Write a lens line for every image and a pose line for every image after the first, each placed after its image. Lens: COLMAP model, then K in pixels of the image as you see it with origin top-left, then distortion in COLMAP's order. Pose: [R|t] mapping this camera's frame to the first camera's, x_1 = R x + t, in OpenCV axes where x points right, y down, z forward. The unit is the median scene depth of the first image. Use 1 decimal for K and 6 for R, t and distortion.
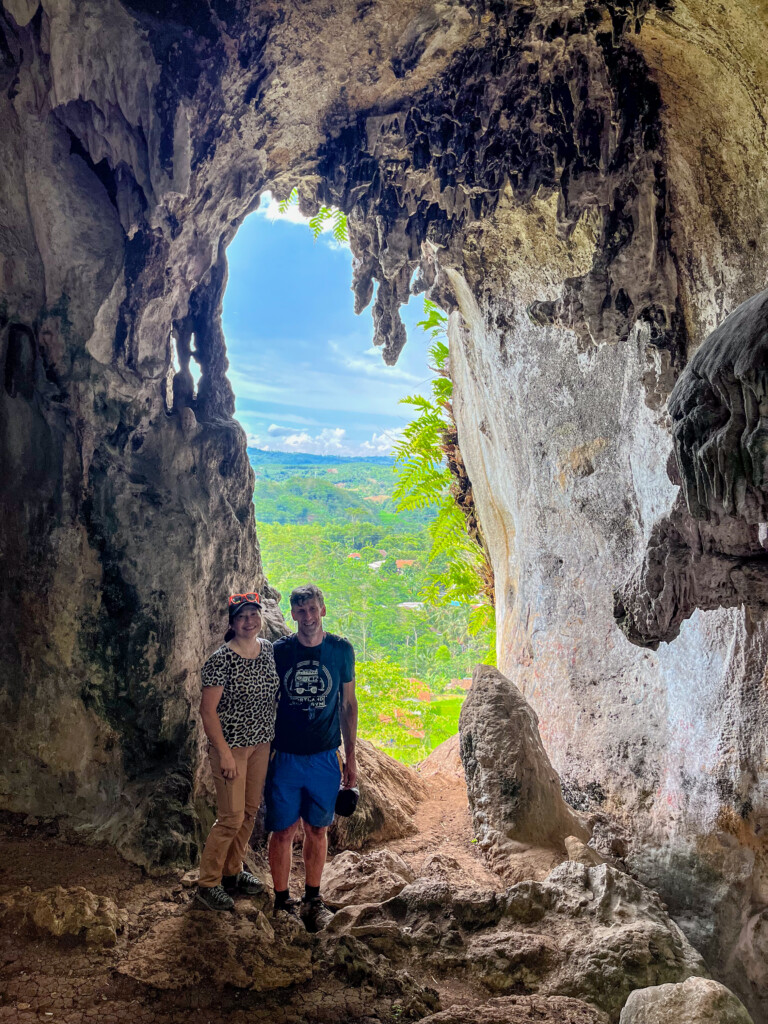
lens RADIAL K [[757.1, 0, 384.0], [0, 757.1, 512.0], [0, 0, 1]] dist [0.098073, -0.123628]
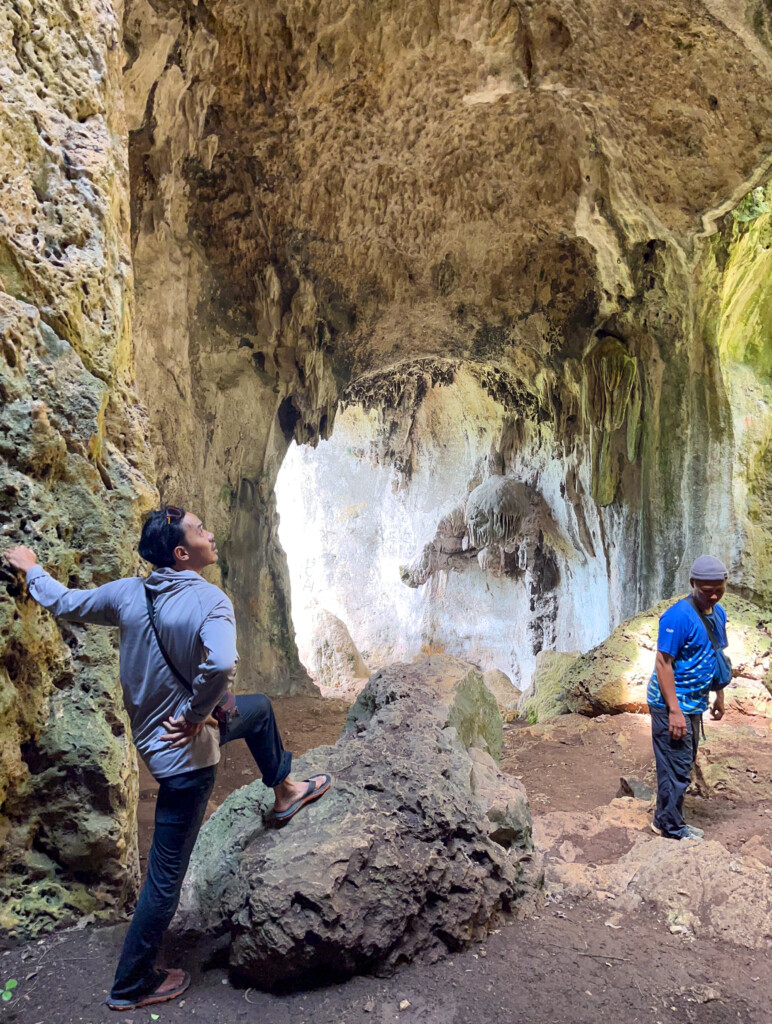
lens RADIAL K [[757.1, 0, 386.0], [0, 757.1, 512.0], [0, 0, 1]] dist [0.098073, -0.123628]
pose [[0.665666, -0.052480, 0.744402, -1.625356], [0.011601, 0.998131, 0.059994, -0.242956], [-0.746160, -0.031300, 0.665031, -0.669854]]
